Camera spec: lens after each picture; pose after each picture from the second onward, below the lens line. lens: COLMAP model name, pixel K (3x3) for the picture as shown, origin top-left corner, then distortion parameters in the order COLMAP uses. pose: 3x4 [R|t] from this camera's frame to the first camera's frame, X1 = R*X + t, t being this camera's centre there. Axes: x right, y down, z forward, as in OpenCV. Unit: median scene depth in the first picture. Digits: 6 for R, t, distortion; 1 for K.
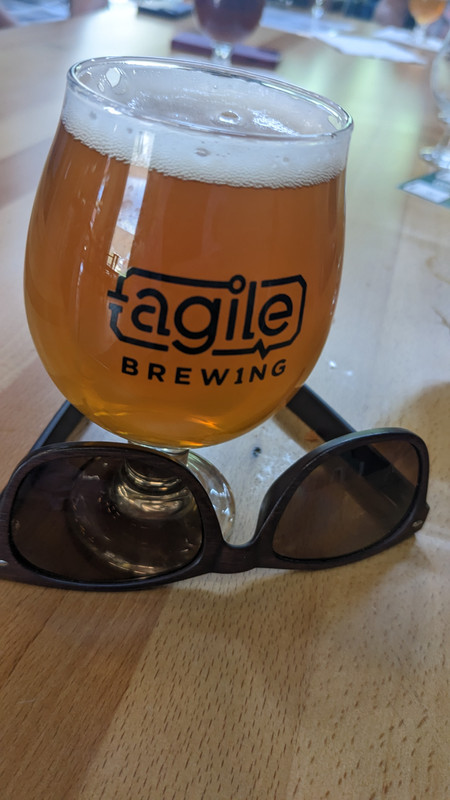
lens RADIAL K [[653.2, 0, 225.0], [0, 653.2, 400.0], [0, 0, 1]] dist [0.008747, 0.000792]
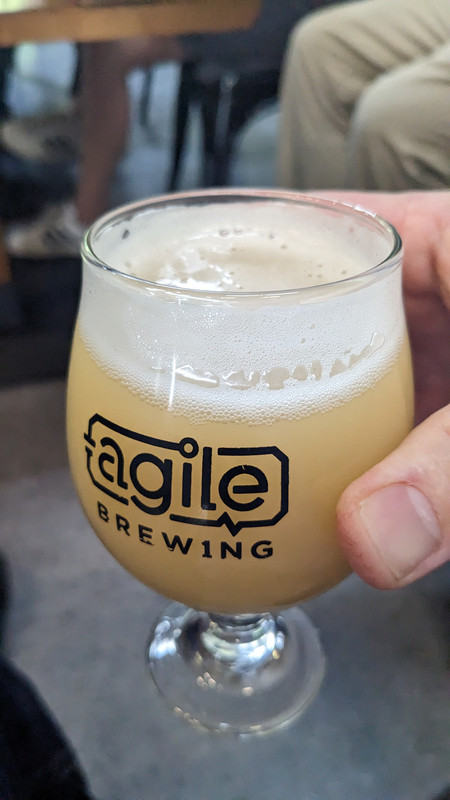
lens RADIAL K [[653.2, 0, 225.0], [0, 653.2, 400.0], [0, 0, 1]] dist [0.008747, 0.000792]
pose [[0.848963, 0.119350, -0.514798, 0.479406], [-0.193427, 0.976741, -0.092538, -0.159132], [0.491780, 0.178137, 0.852303, 0.250412]]
